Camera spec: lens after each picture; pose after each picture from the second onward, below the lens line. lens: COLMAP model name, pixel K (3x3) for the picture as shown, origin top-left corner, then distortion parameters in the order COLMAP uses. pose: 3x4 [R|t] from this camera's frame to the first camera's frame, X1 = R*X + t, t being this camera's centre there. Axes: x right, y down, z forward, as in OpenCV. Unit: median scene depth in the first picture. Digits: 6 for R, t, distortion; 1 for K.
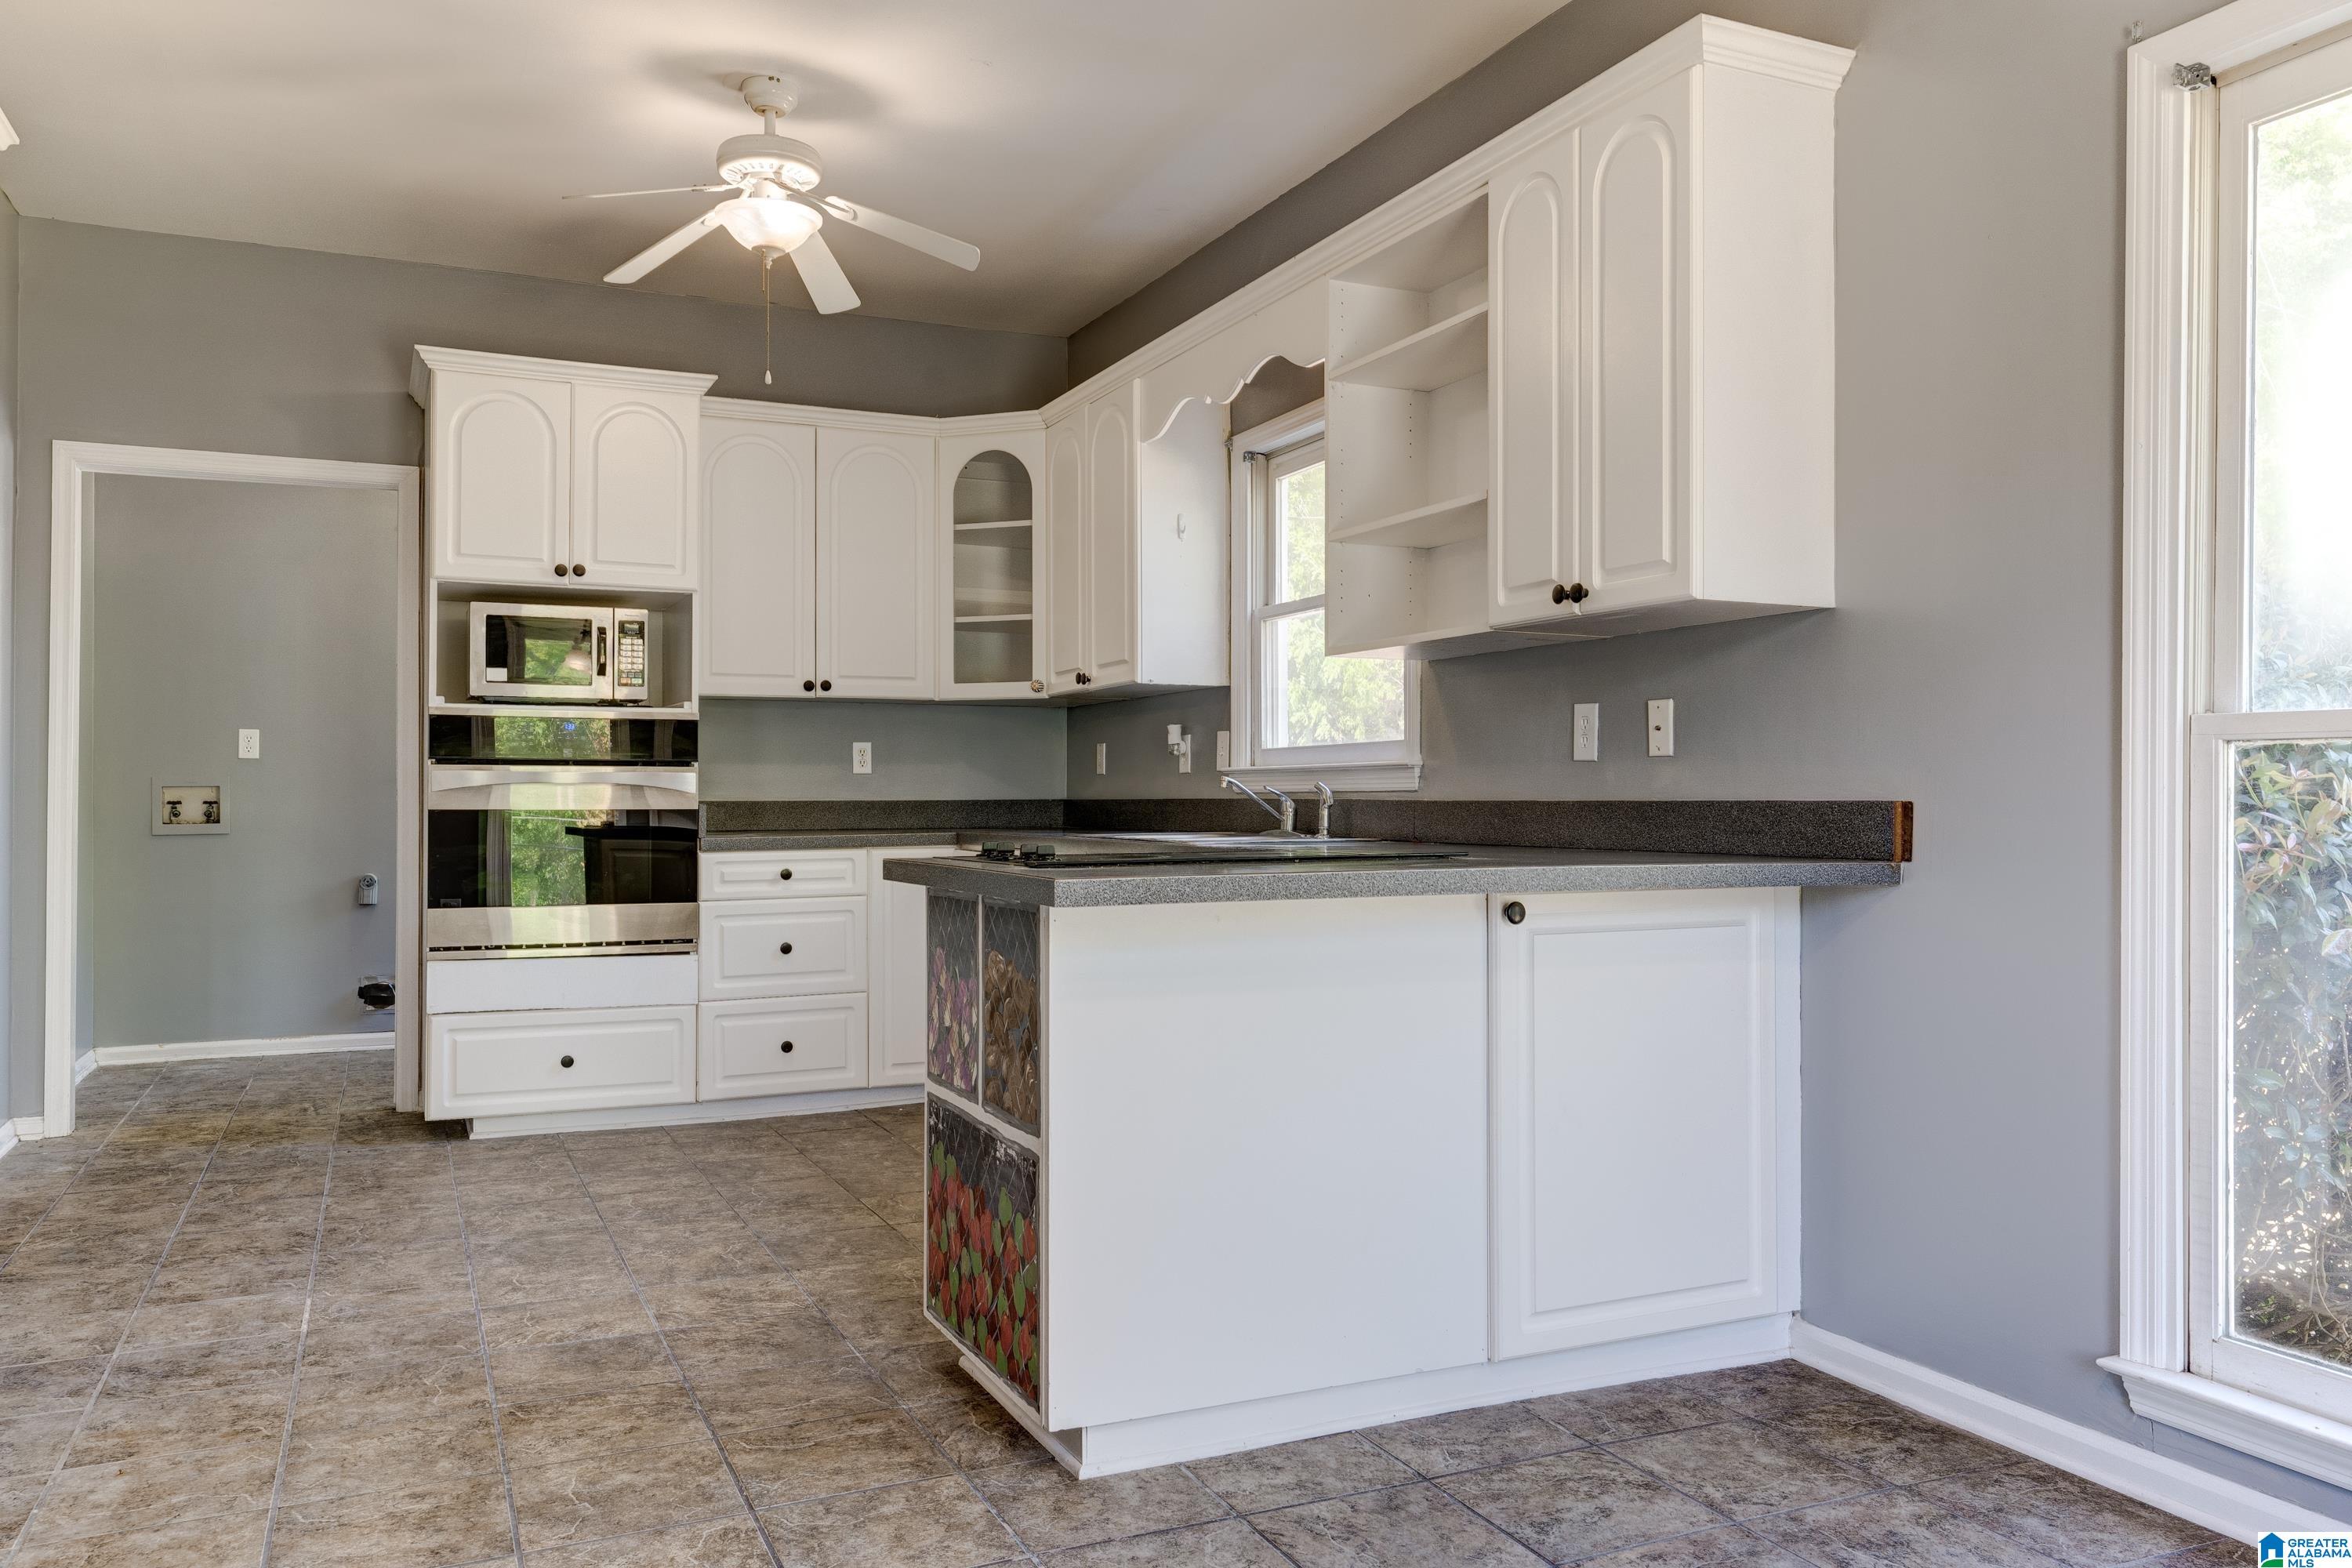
lens RADIAL K [[1710.4, 0, 1176.1], [0, 1710.4, 781.2], [0, 0, 1]] dist [-0.005925, 0.009783]
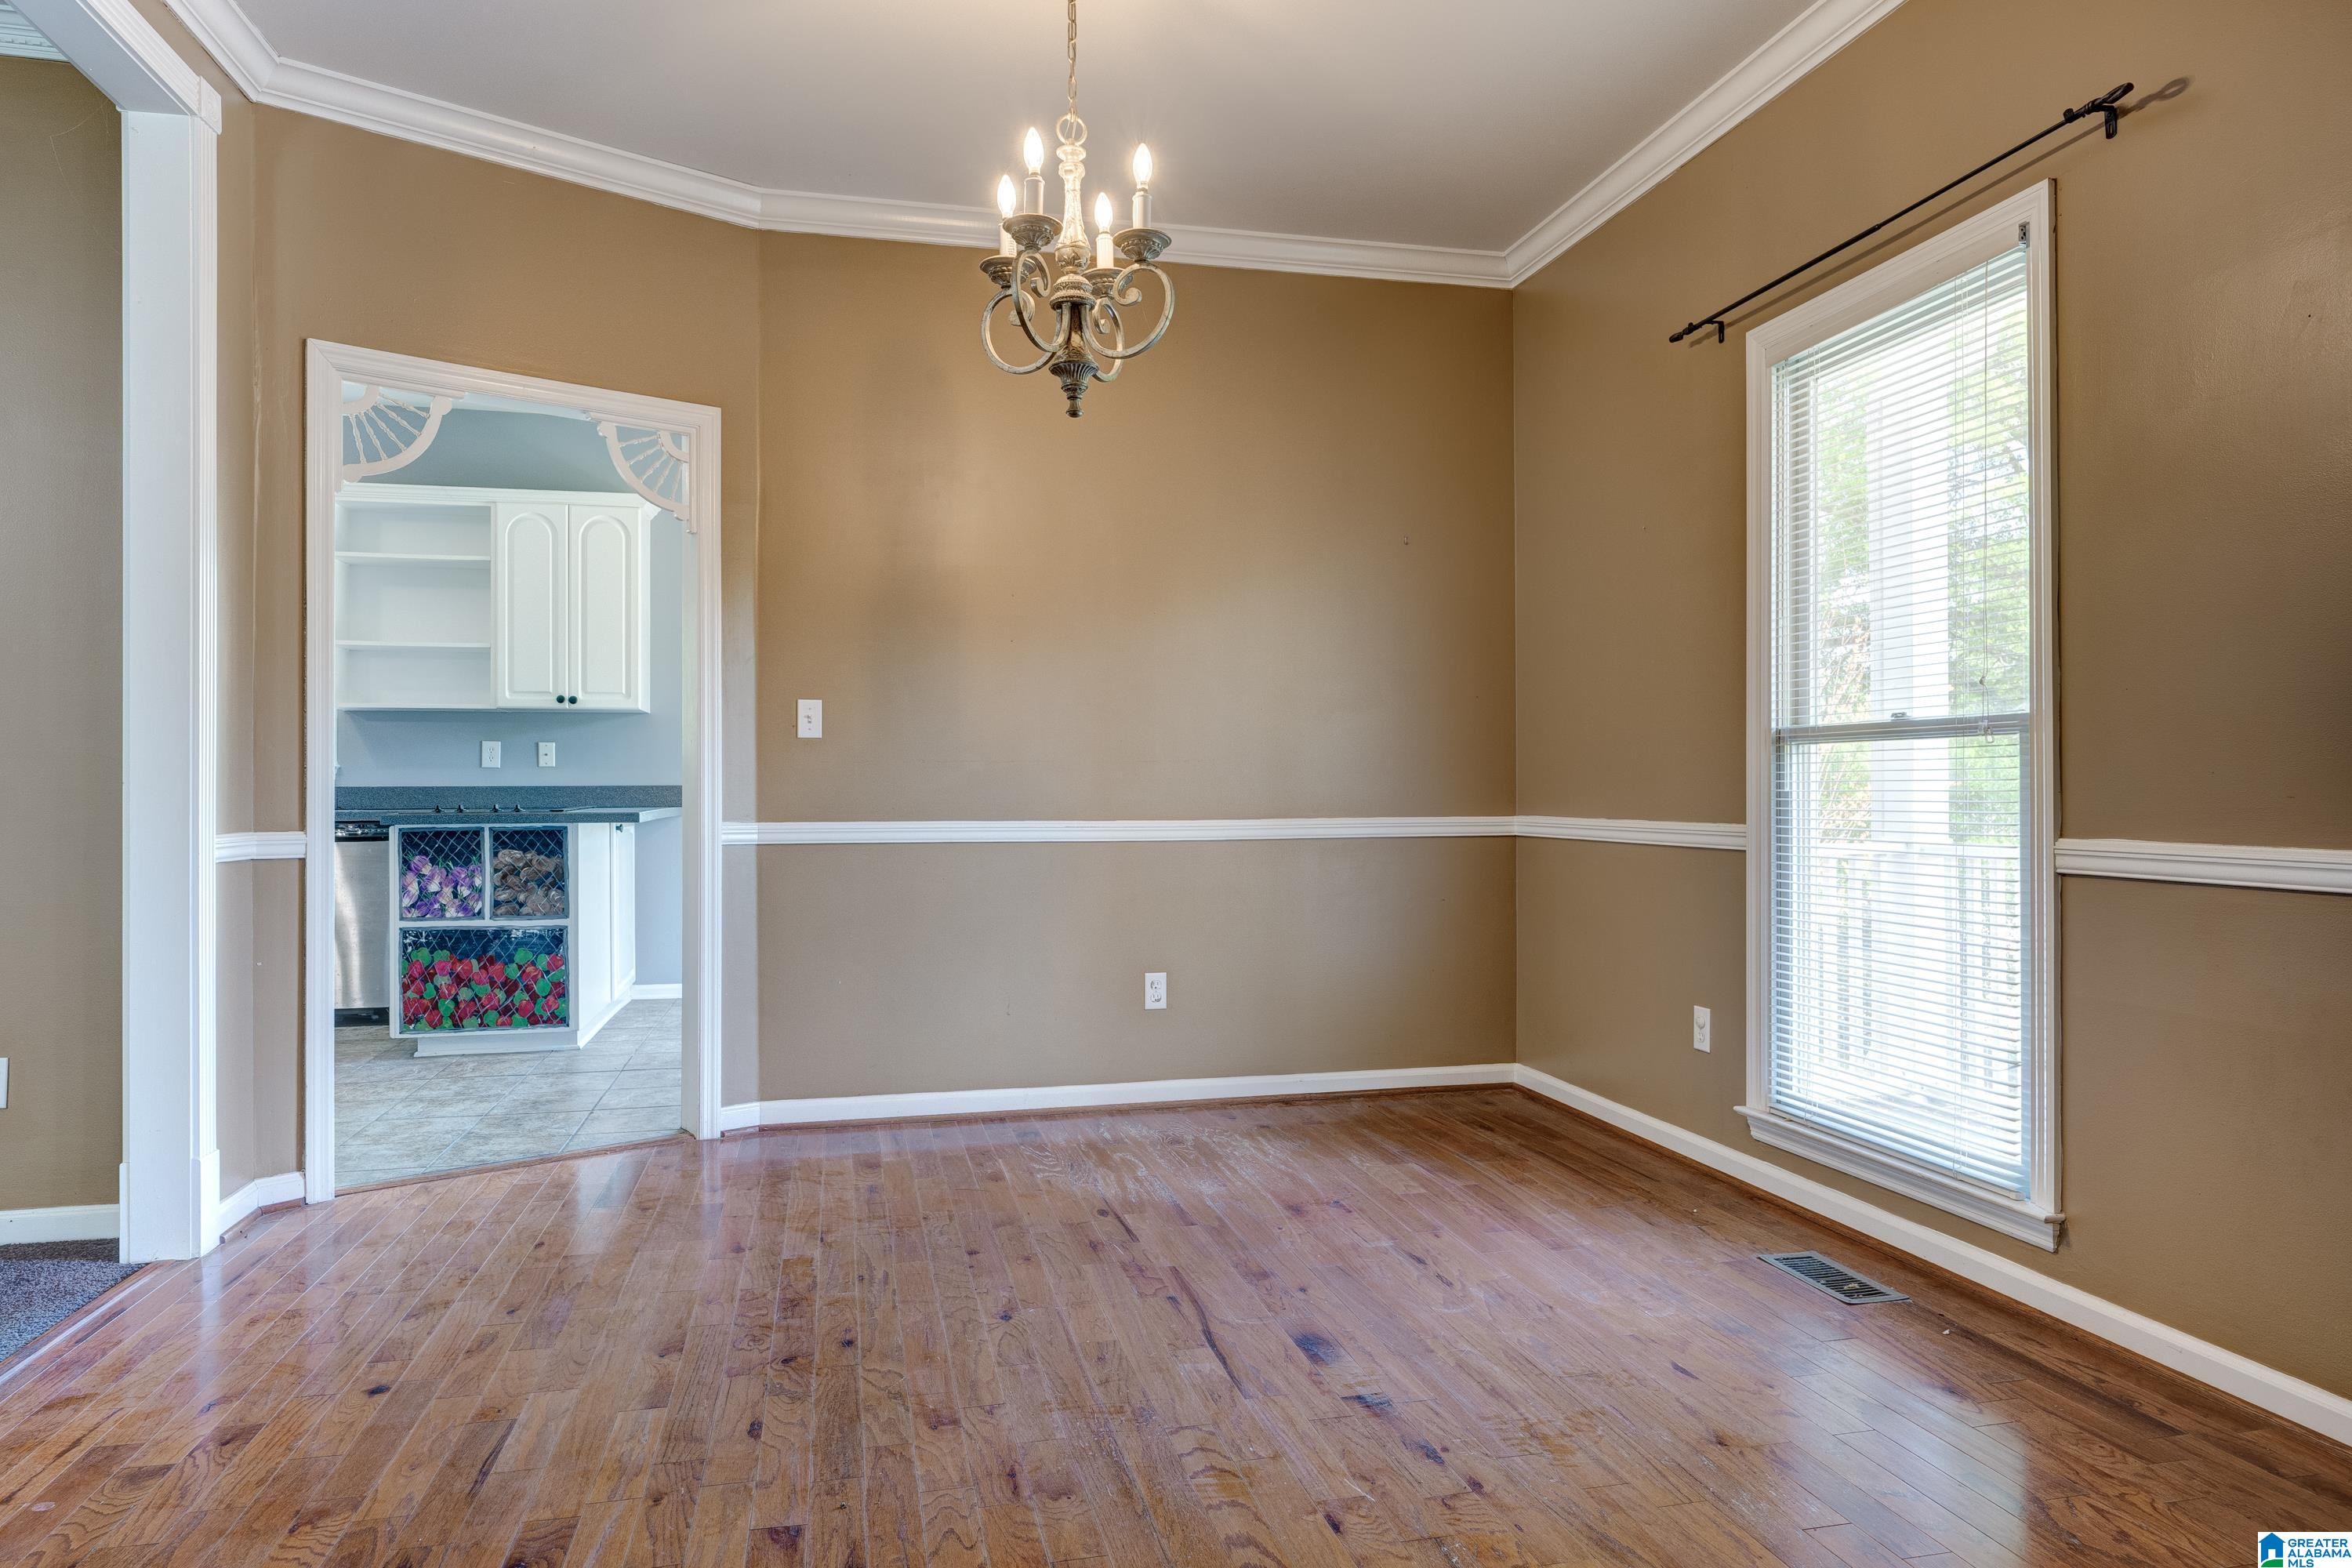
lens RADIAL K [[1444.6, 0, 1184.8], [0, 1444.6, 783.8], [0, 0, 1]] dist [-0.009027, -0.000816]
pose [[0.196312, 0.001344, 0.980541, -1.441106], [-0.006909, 0.999976, 0.000012, 0.002385], [-0.980517, -0.006776, 0.196316, -0.225719]]
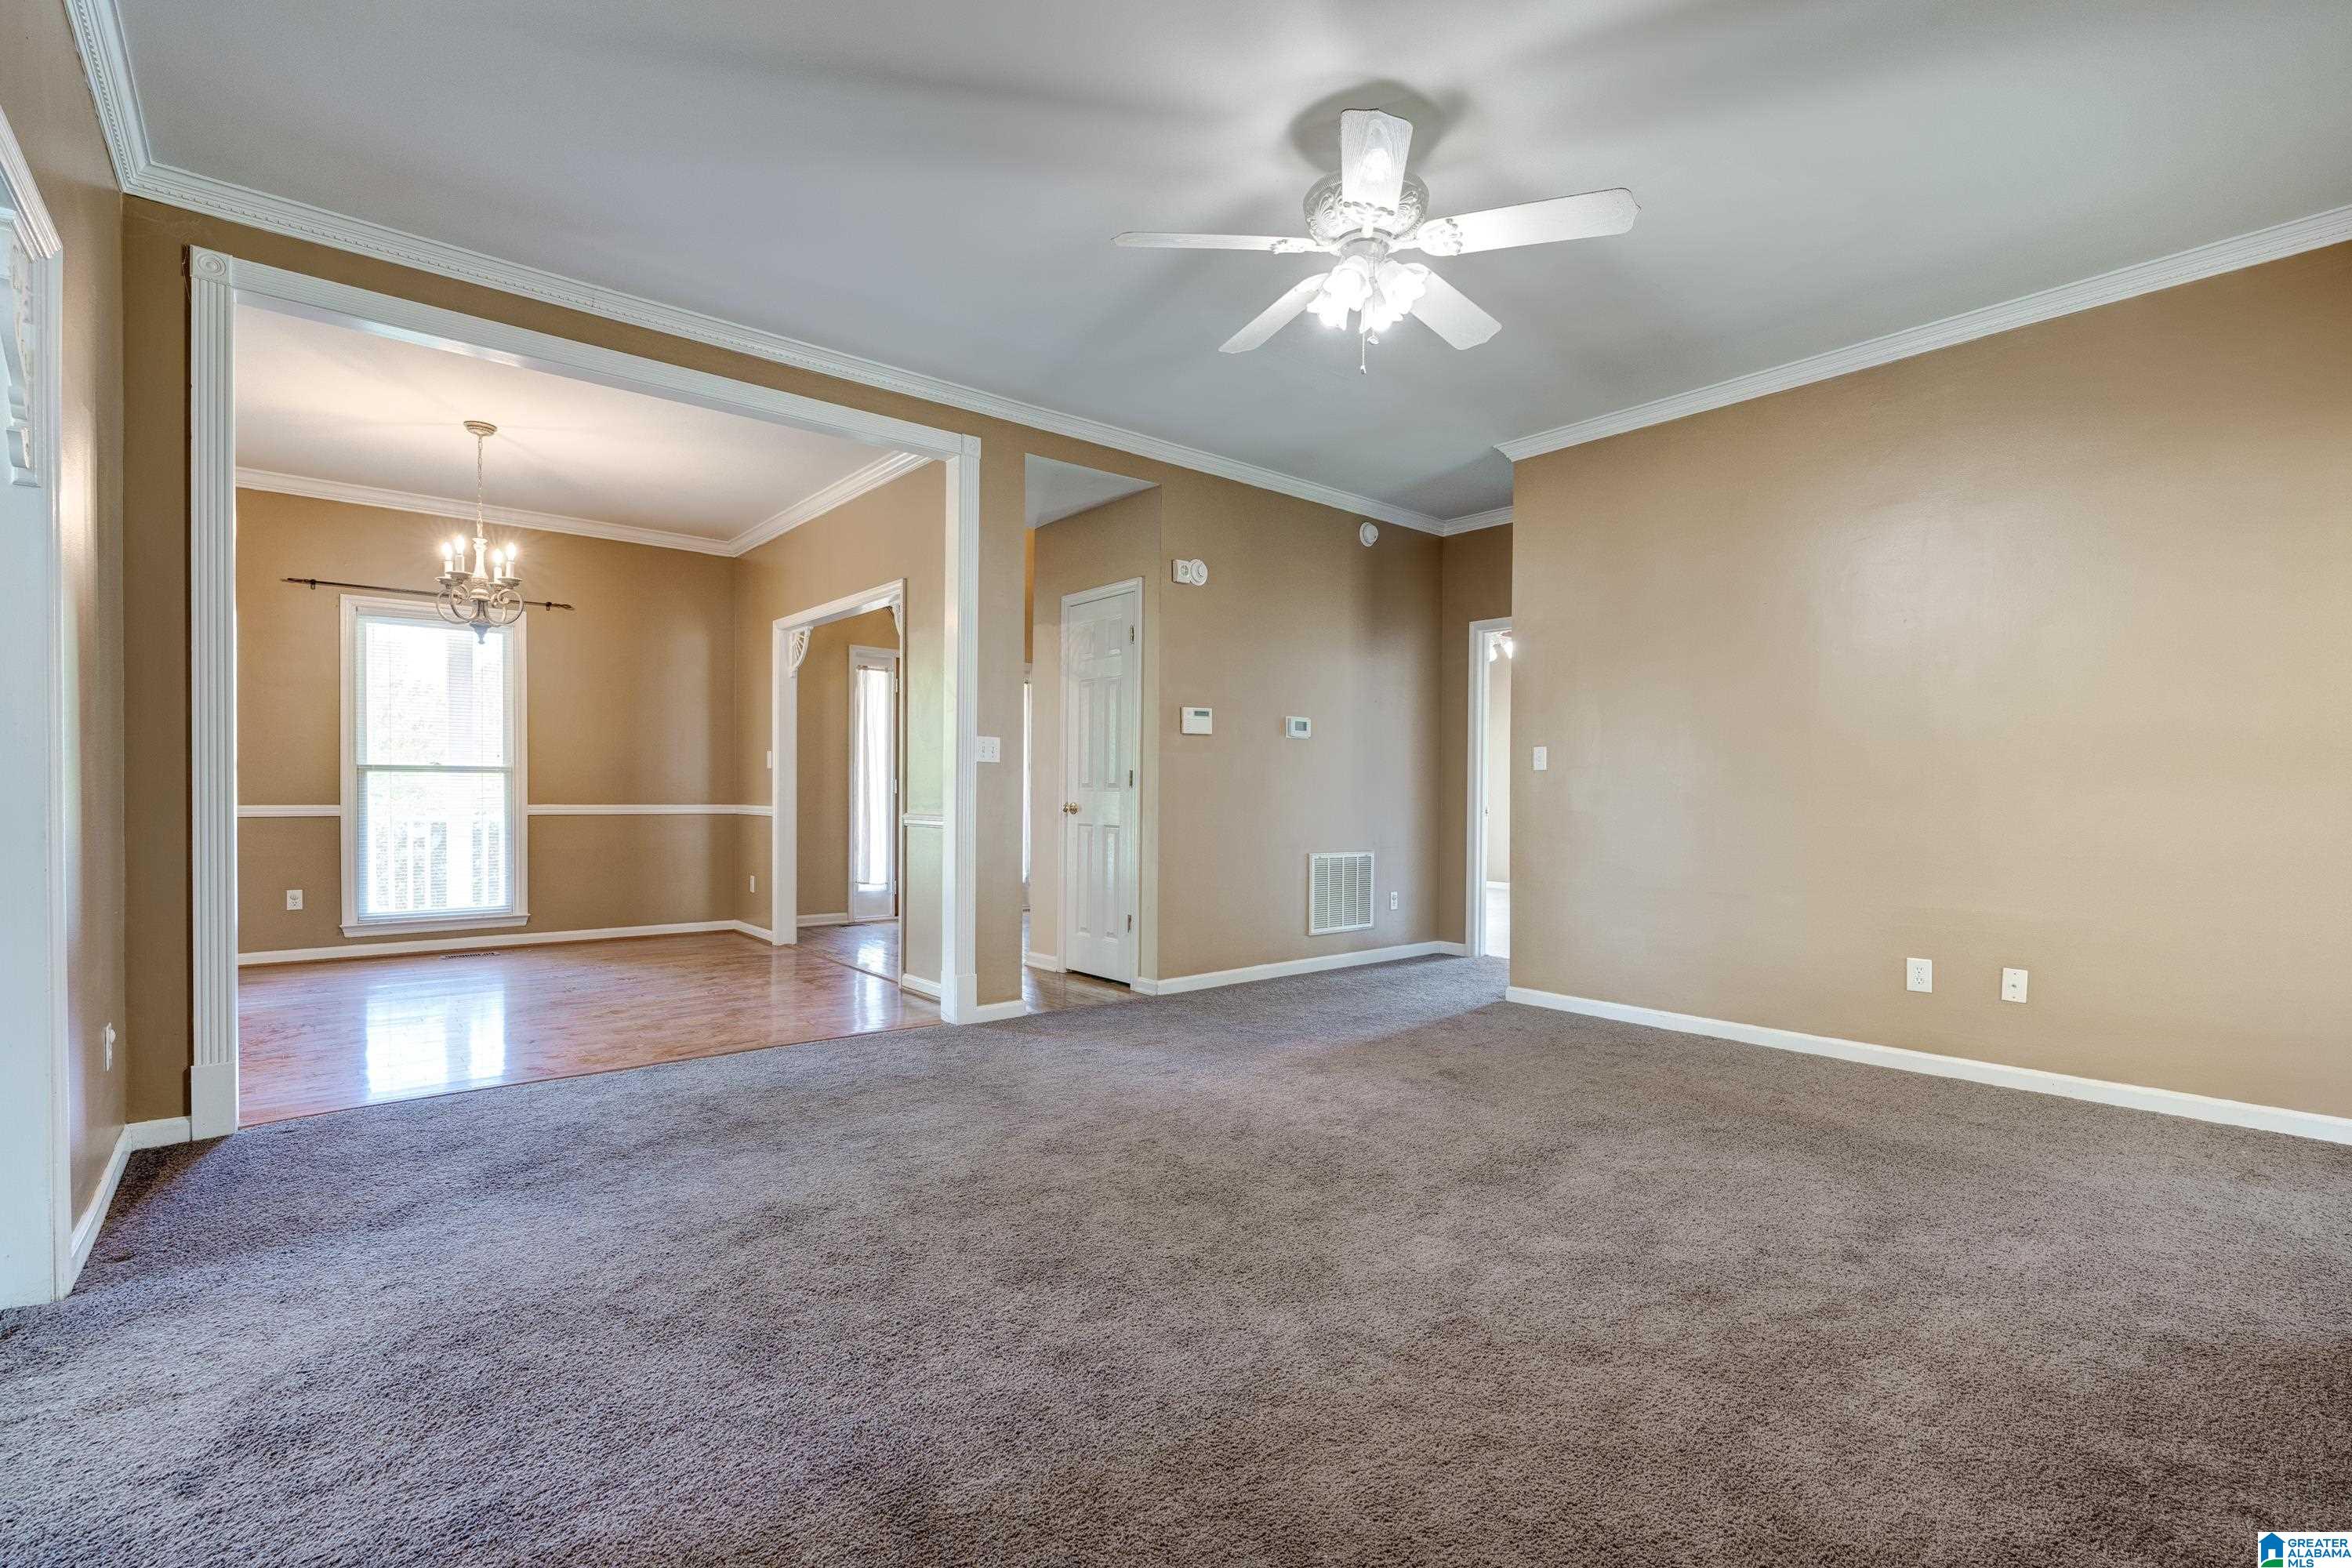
lens RADIAL K [[1059.1, 0, 1174.4], [0, 1059.1, 797.4], [0, 0, 1]] dist [-0.007496, 0.003151]
pose [[-0.965838, -0.006215, -0.259073, -1.246520], [-0.004565, 0.999965, -0.006969, 0.023218], [0.259107, -0.005548, -0.965833, 1.647068]]
